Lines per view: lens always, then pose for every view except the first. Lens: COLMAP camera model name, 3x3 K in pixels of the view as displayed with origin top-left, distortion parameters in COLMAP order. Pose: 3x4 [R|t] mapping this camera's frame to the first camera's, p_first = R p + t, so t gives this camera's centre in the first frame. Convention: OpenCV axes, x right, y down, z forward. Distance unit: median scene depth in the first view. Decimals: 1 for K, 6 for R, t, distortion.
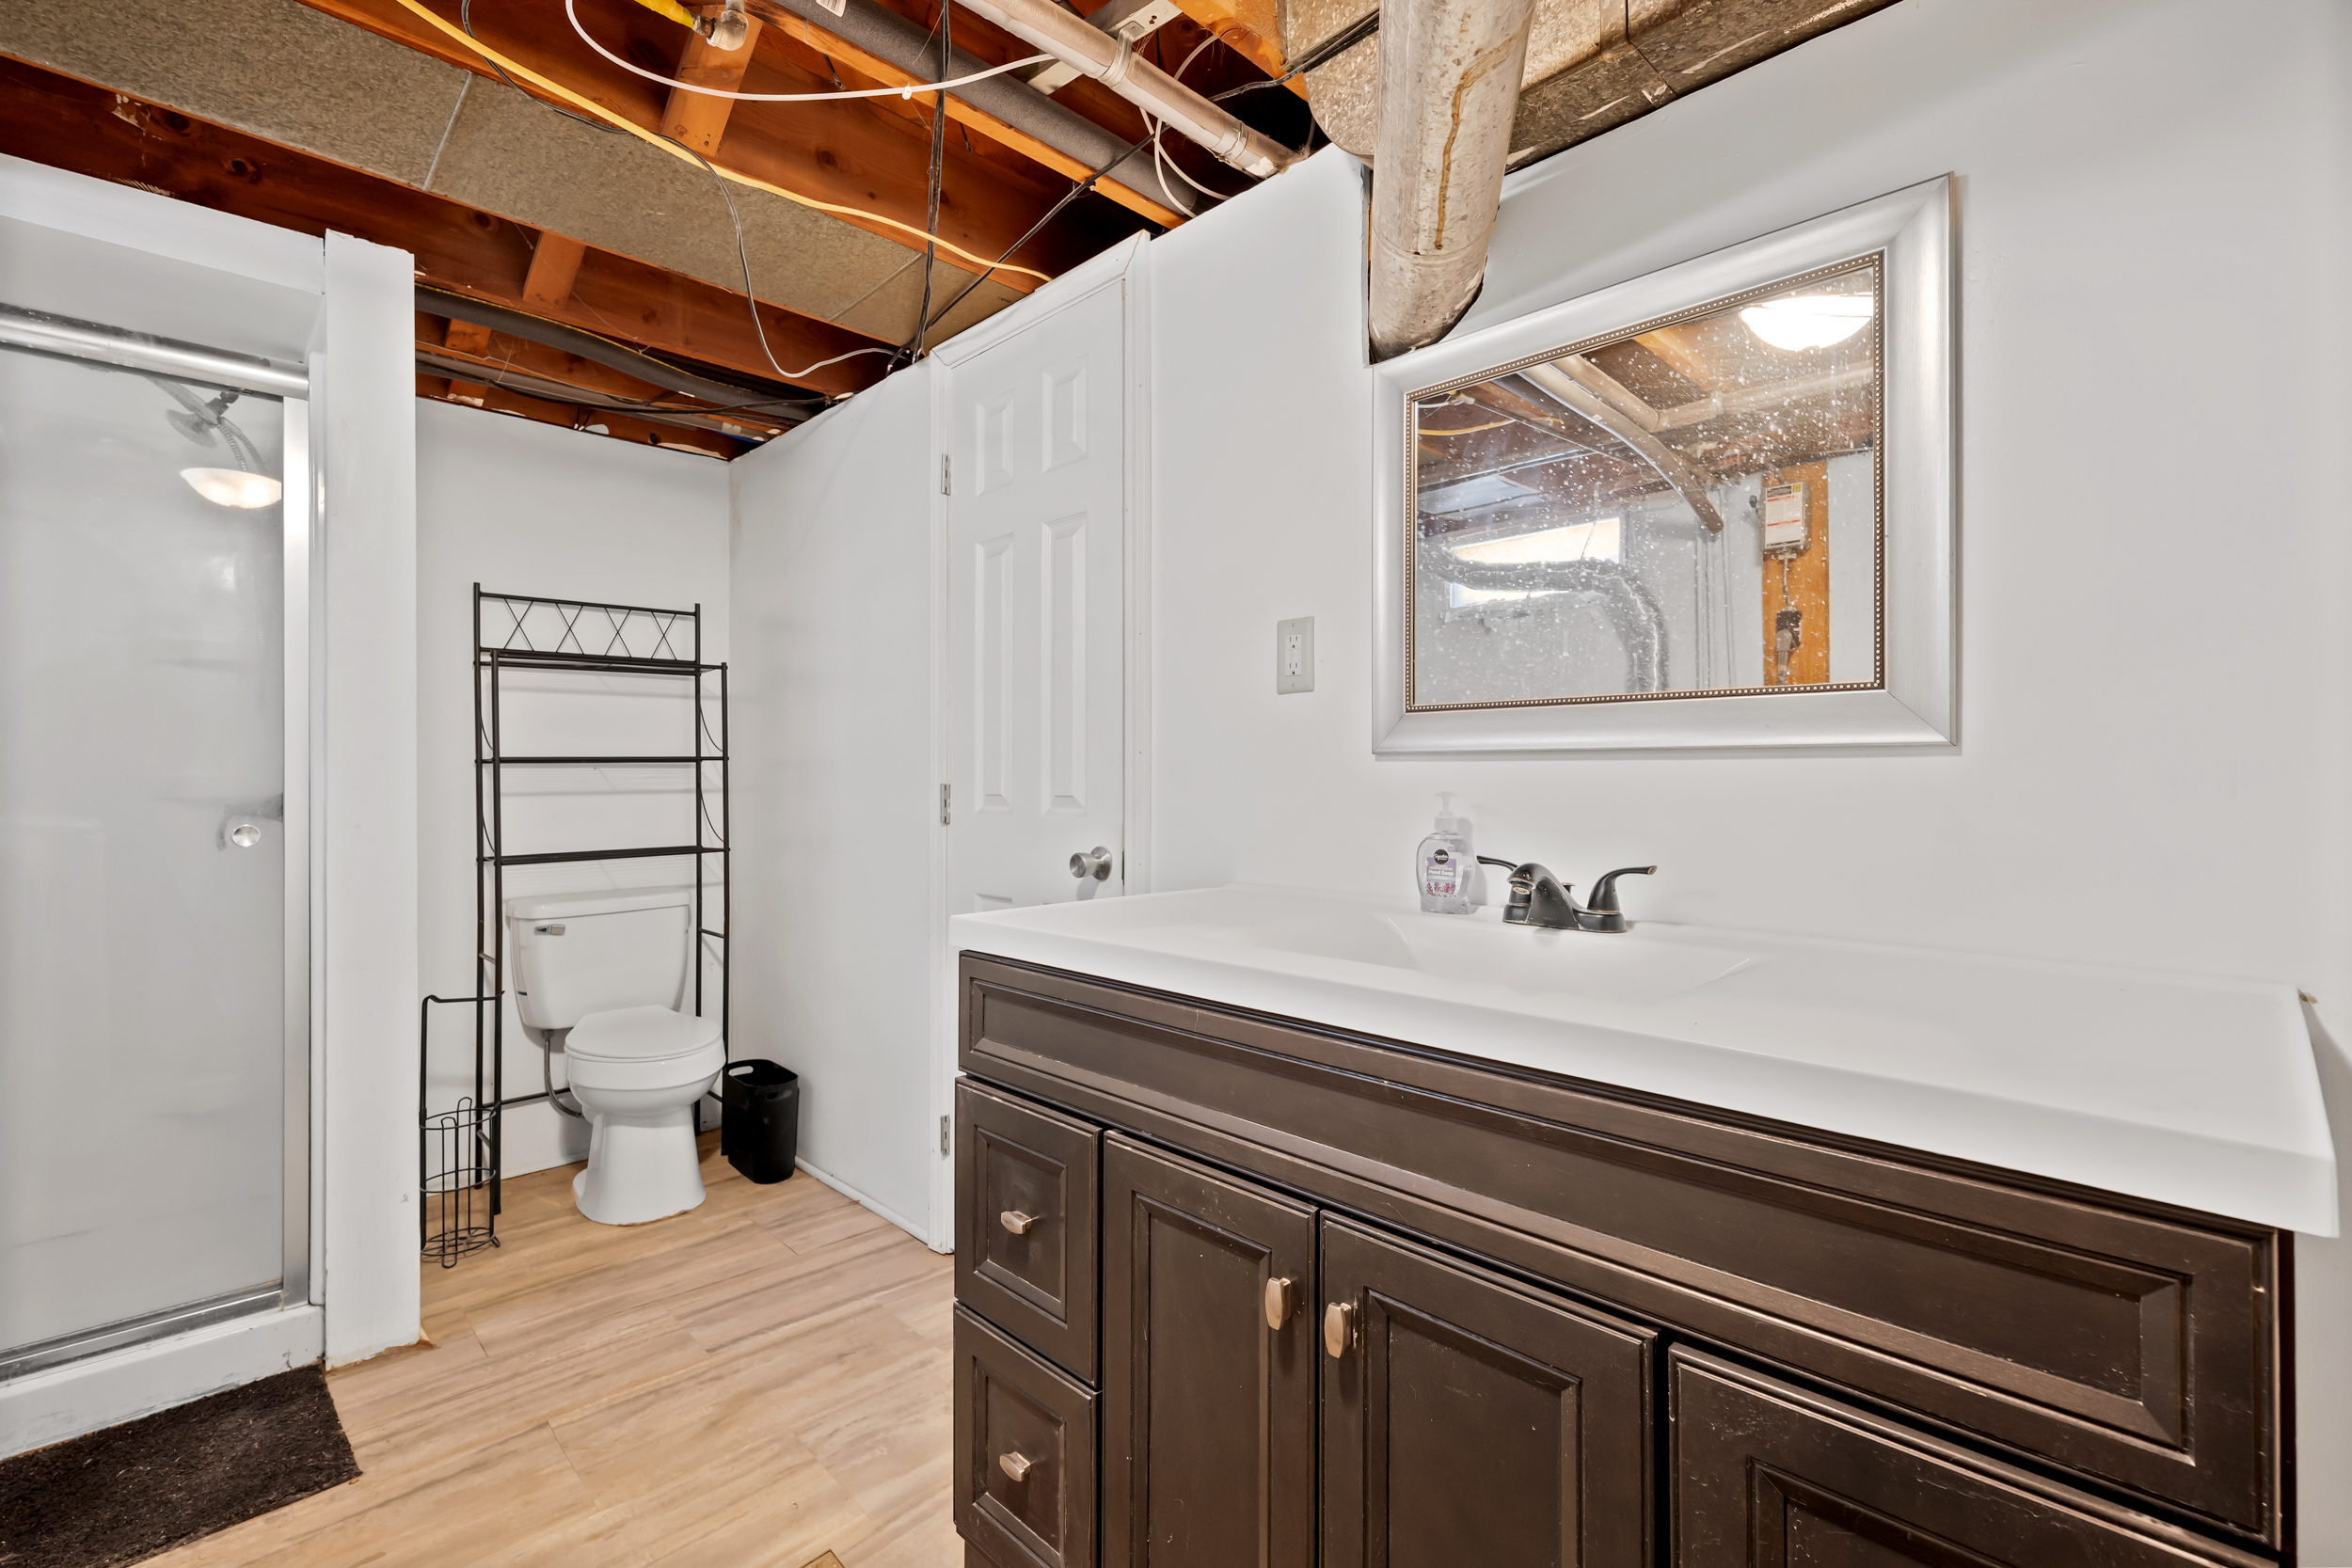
lens RADIAL K [[1042.0, 0, 1181.9], [0, 1042.0, 772.6], [0, 0, 1]] dist [-0.000830, -0.000121]
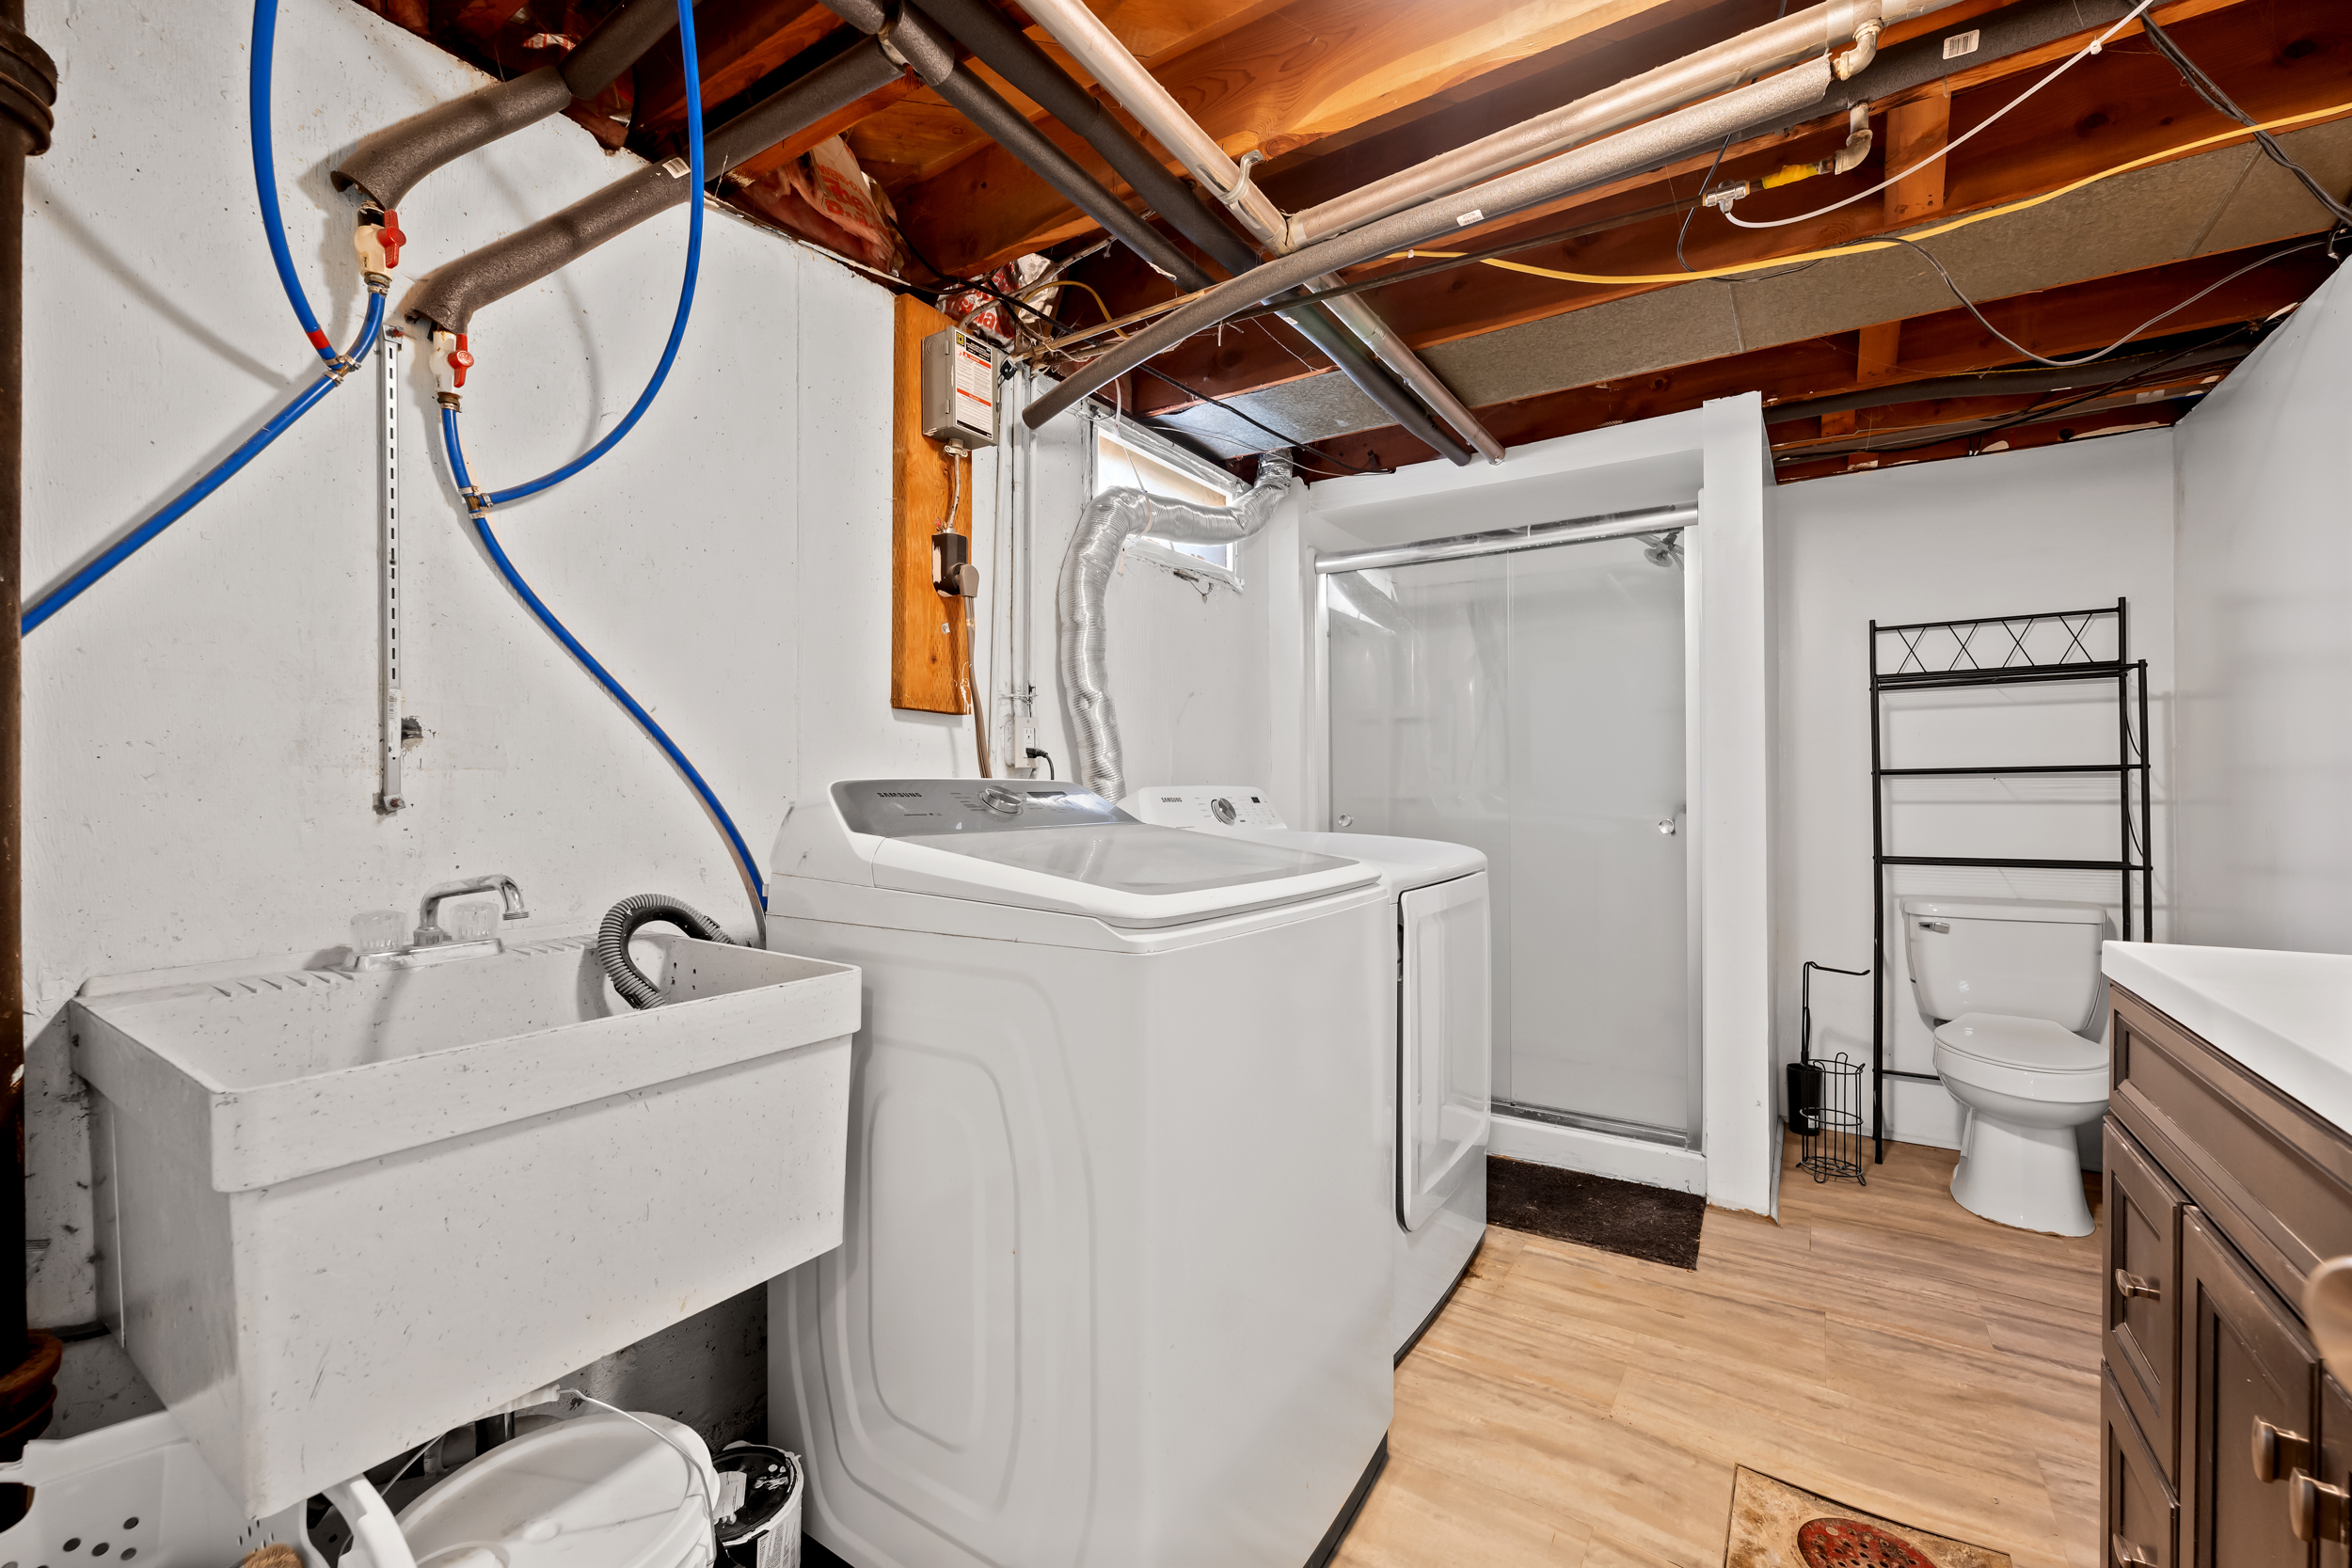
lens RADIAL K [[990.6, 0, 1182.1], [0, 990.6, 791.7], [0, 0, 1]] dist [-0.003747, 0.000238]
pose [[0.209413, 0.005602, -0.977811, 0.280450], [0.003968, 0.999970, 0.006578, -0.000882], [0.977819, -0.005257, 0.209385, 0.014129]]
